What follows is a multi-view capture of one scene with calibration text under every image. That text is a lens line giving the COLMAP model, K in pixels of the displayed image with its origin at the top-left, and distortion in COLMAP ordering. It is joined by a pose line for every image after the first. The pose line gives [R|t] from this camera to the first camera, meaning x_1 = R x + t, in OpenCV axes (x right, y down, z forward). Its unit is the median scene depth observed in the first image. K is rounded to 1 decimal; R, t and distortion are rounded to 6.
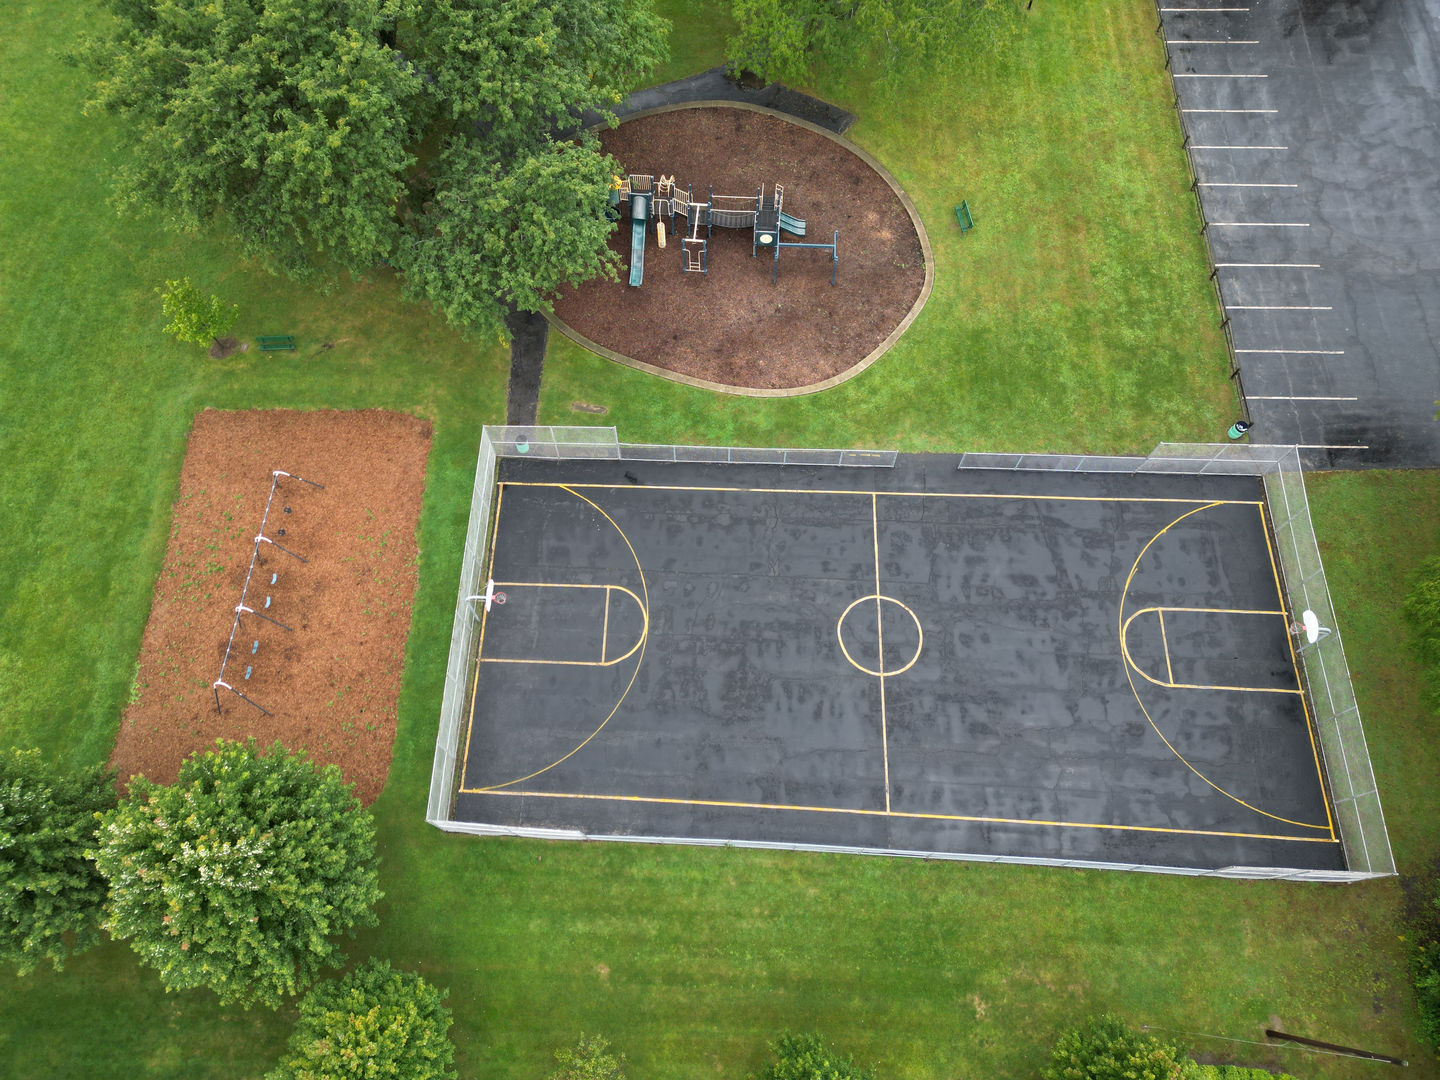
lens RADIAL K [[1000.1, 0, 720.0], [0, 1000.1, 540.0], [0, 0, 1]] dist [0.083753, -0.088529]
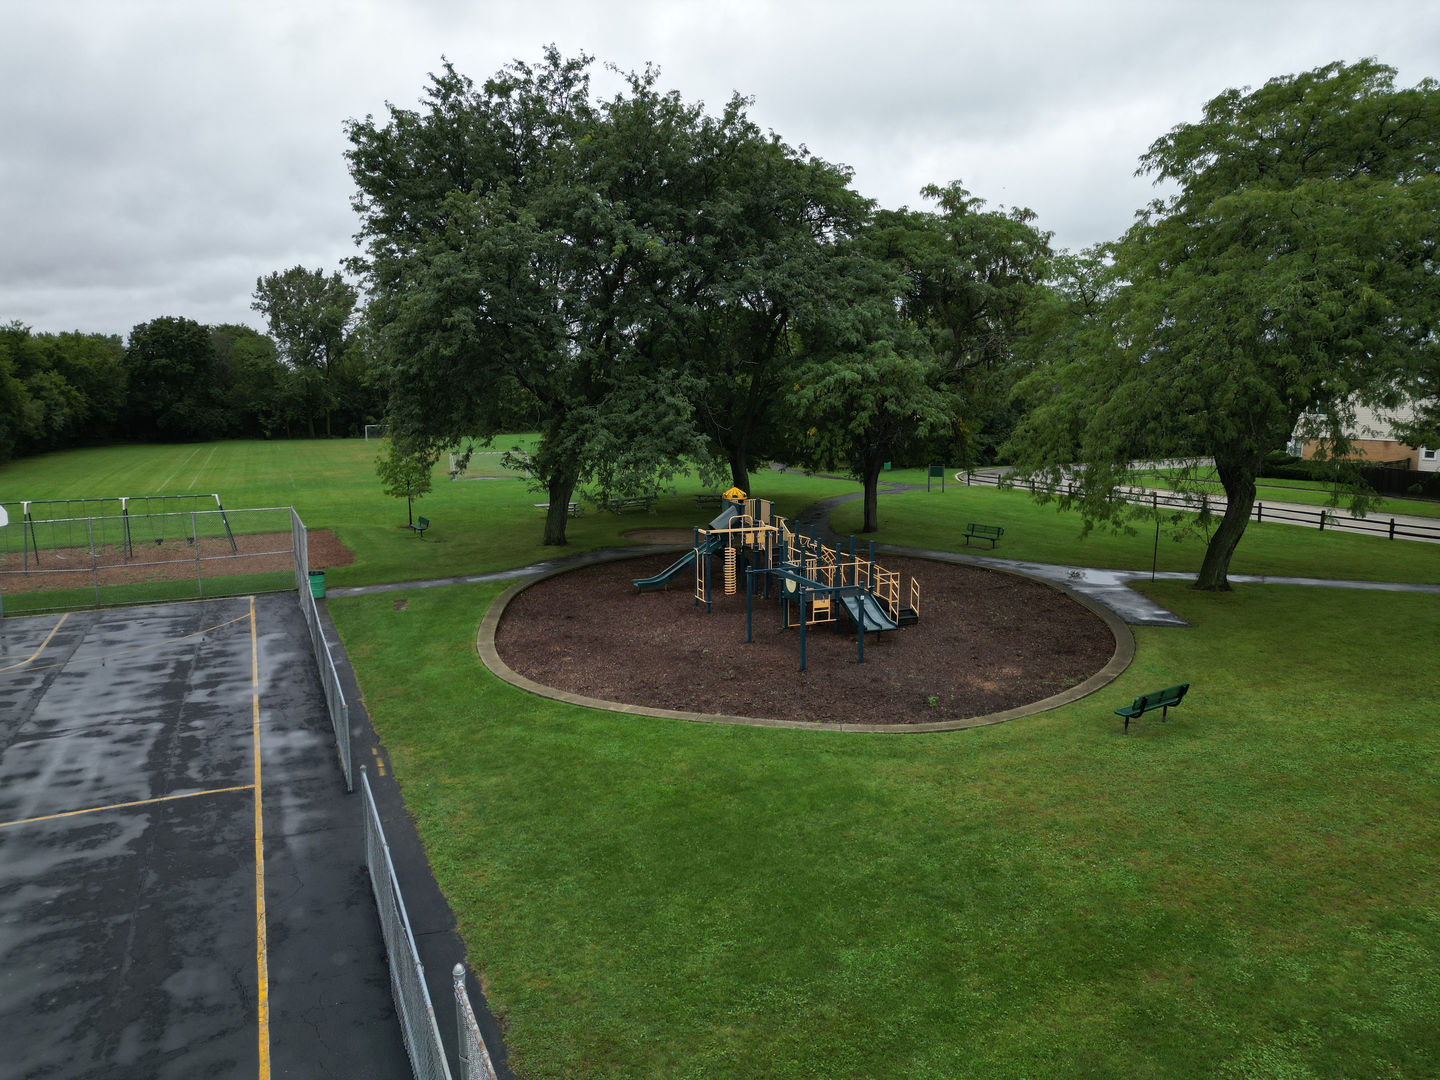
lens RADIAL K [[1000.1, 0, 720.0], [0, 1000.1, 540.0], [0, 0, 1]] dist [0.083753, -0.088529]
pose [[0.447253, 0.138731, -0.883583, 0.531016], [-0.810833, 0.479862, -0.335085, -0.099573], [0.377510, 0.866306, 0.327108, 0.821920]]
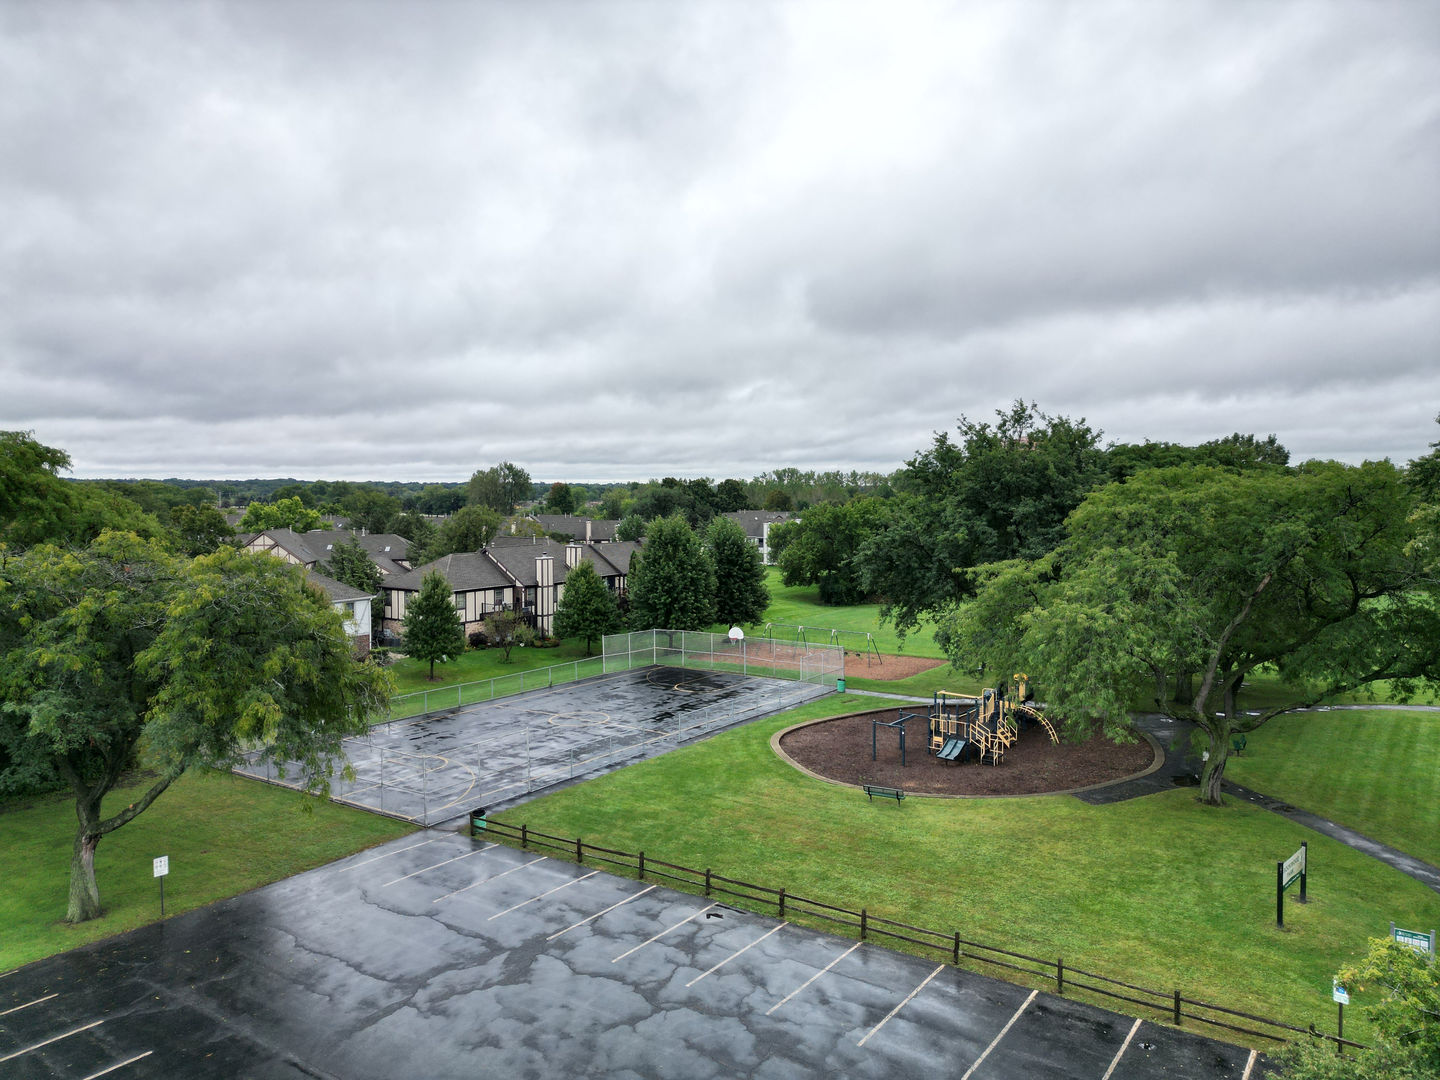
lens RADIAL K [[1000.1, 0, 720.0], [0, 1000.1, 540.0], [0, 0, 1]] dist [0.083753, -0.088529]
pose [[-0.557954, 0.044368, -0.828685, 1.070484], [-0.753130, 0.392323, 0.528088, -0.793230], [0.348542, 0.918757, -0.185483, 0.983869]]
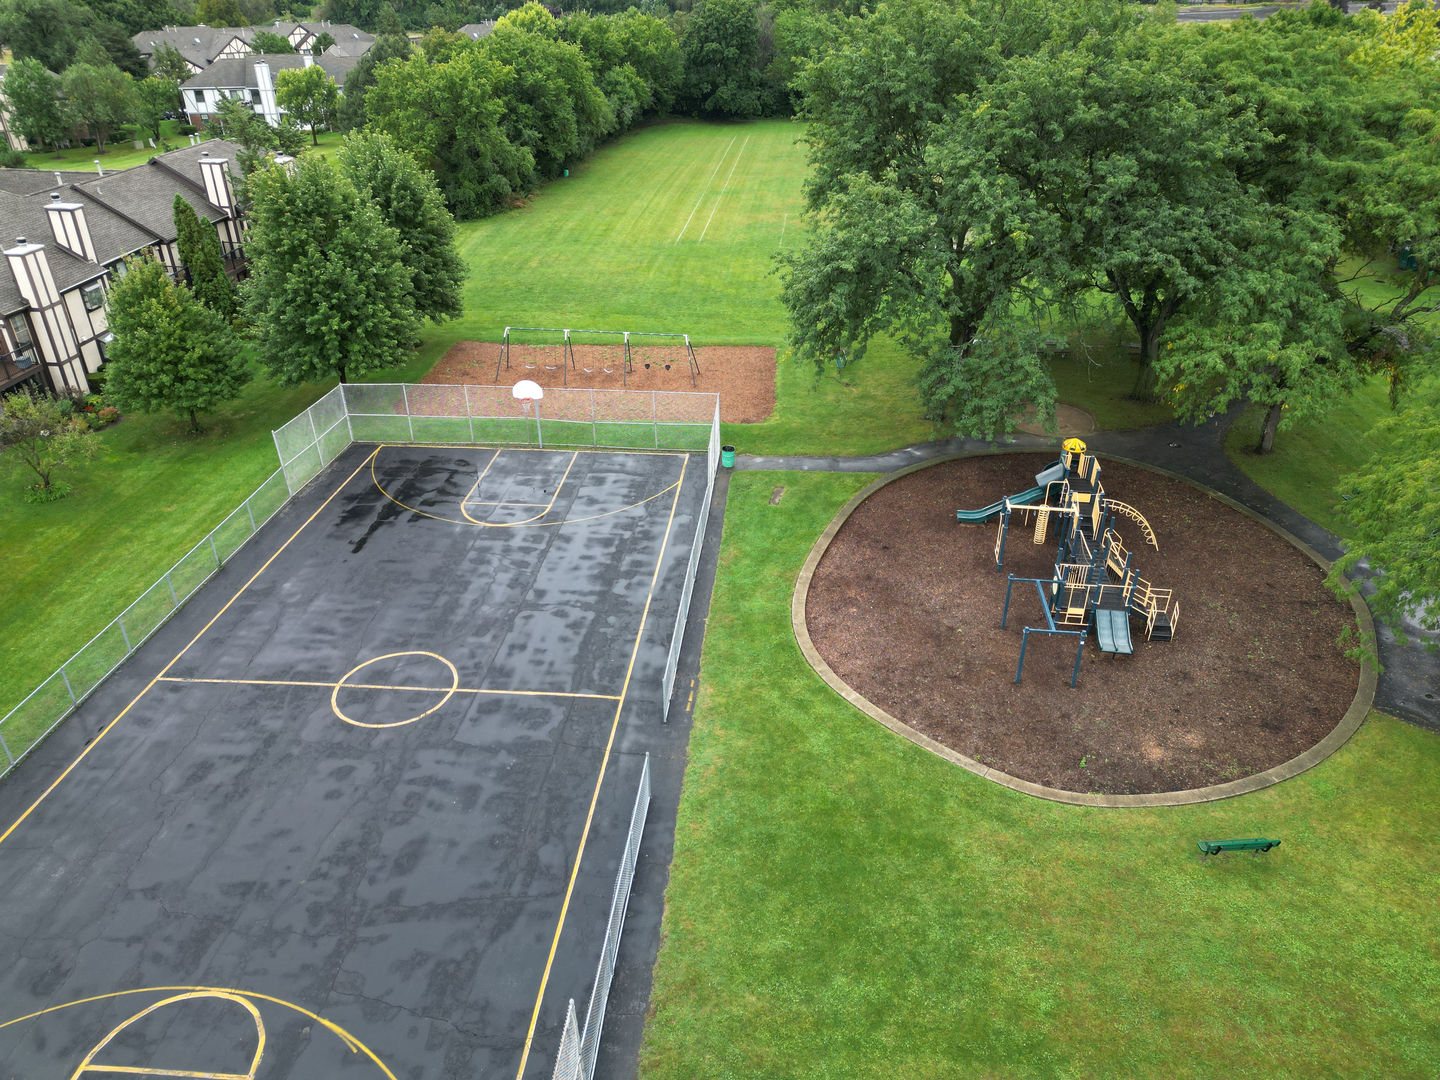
lens RADIAL K [[1000.1, 0, 720.0], [0, 1000.1, 540.0], [0, 0, 1]] dist [0.083753, -0.088529]
pose [[-0.055912, 0.499258, -0.864647, 0.632201], [-0.906608, 0.337390, 0.253438, -0.290595], [0.418254, 0.798066, 0.433767, 0.632016]]
